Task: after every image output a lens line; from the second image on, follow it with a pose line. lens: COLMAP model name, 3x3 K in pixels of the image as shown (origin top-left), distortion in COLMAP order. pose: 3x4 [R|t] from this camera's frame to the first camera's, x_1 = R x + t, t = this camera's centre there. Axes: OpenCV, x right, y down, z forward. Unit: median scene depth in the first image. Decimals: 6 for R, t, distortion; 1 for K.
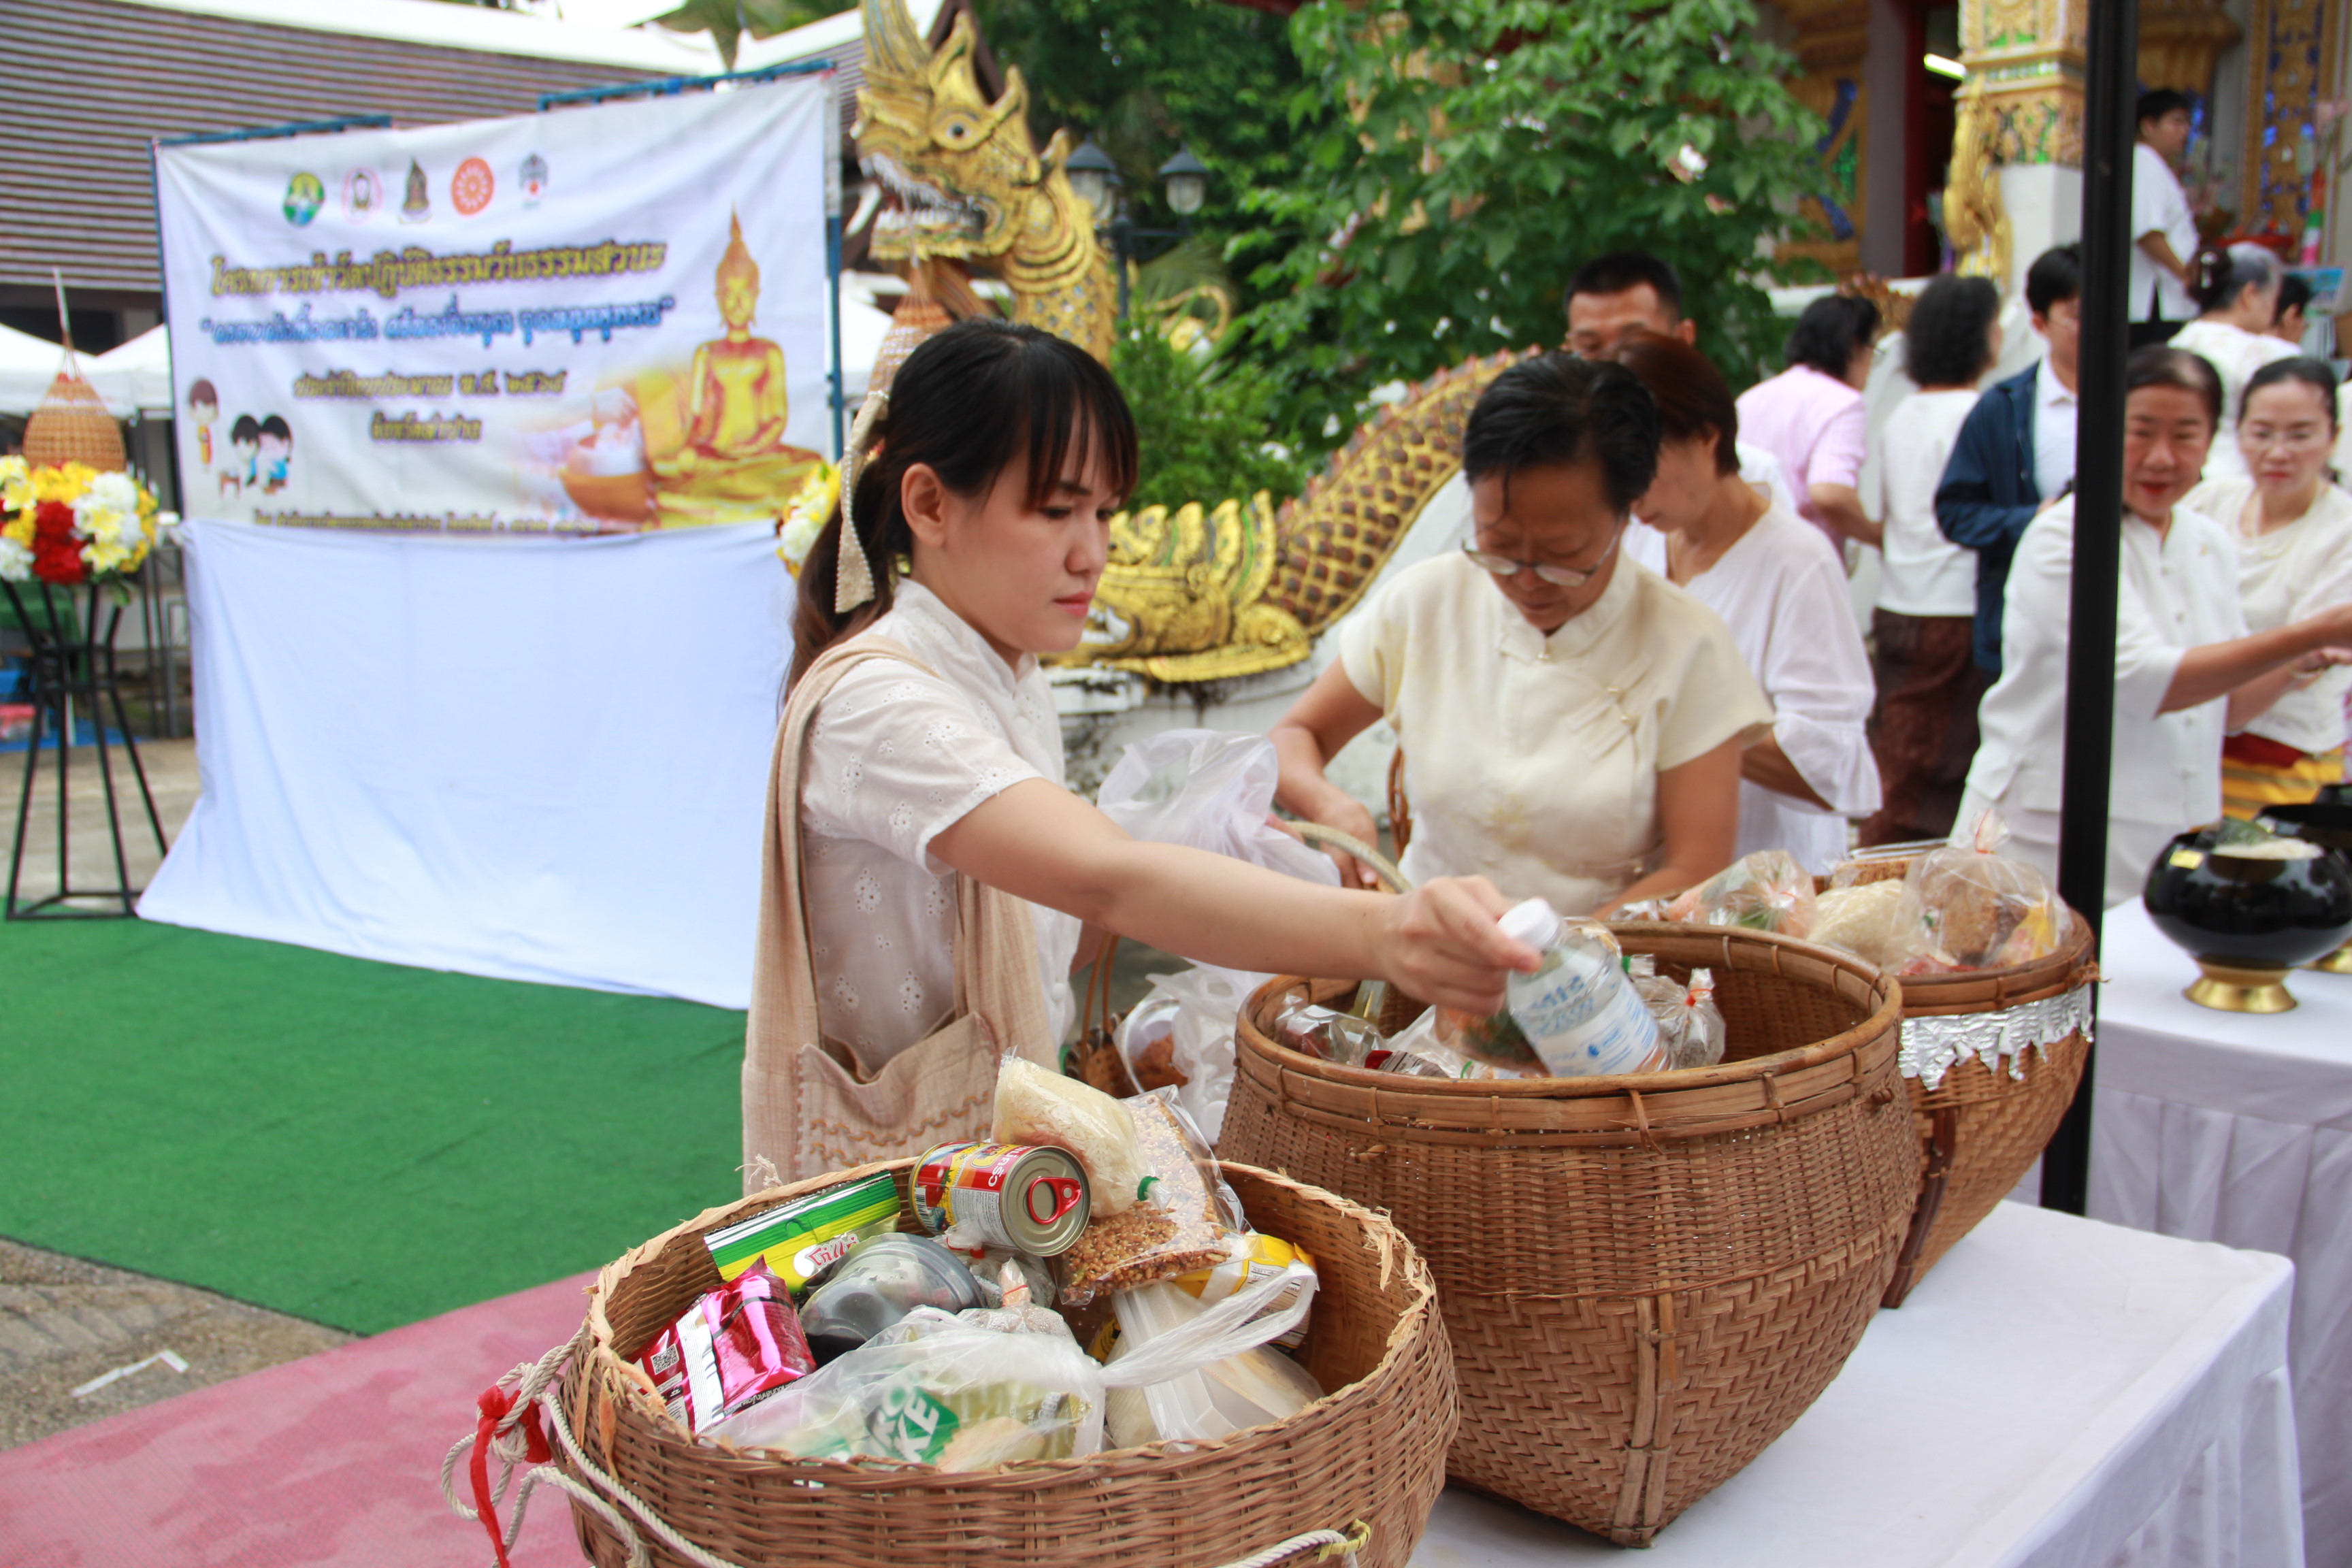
lens RADIAL K [[2032.2, 0, 1192.6], [0, 2032.2, 796.1], [0, 0, 1]] dist [-0.164428, 0.182847]
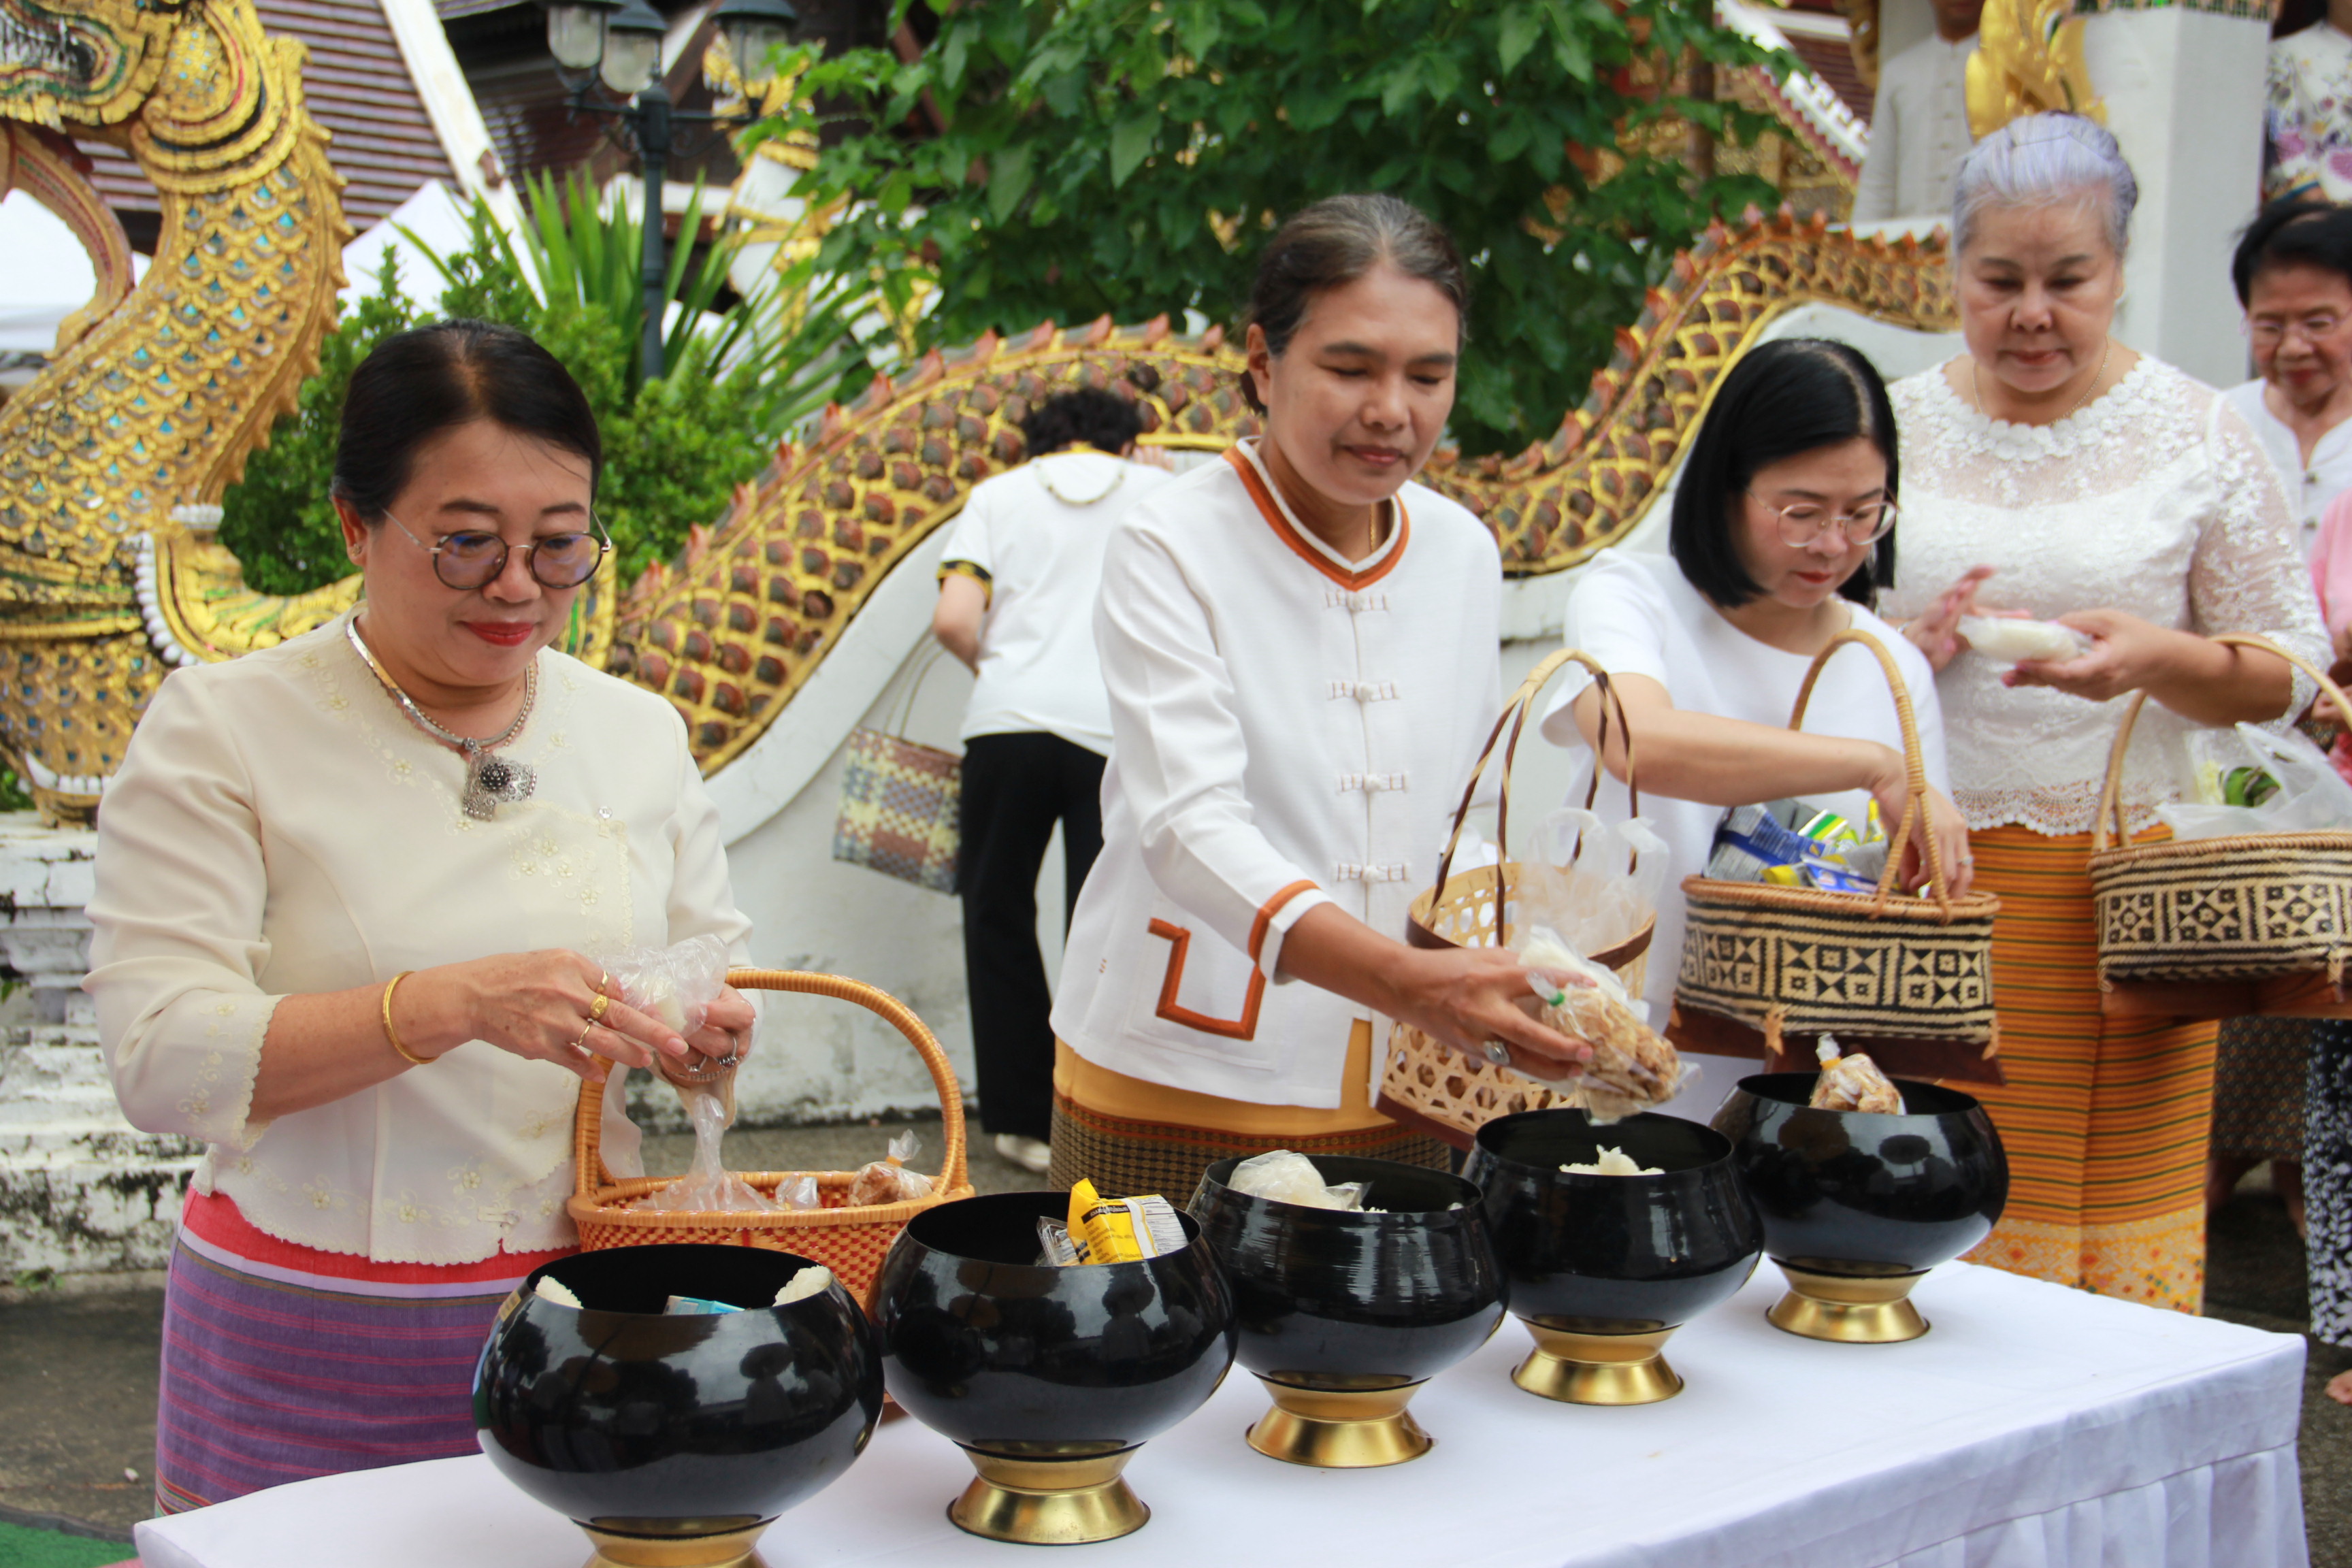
lens RADIAL K [[3192.4, 0, 1187.6], [0, 3192.4, 806.9], [0, 0, 1]] dist [0.058646, 0.405088]
pose [[0.996028, 0.041183, -0.078948, 0.303530], [-0.046712, 0.996486, -0.069519, -0.018246], [0.075807, 0.072931, 0.994452, 0.087719]]
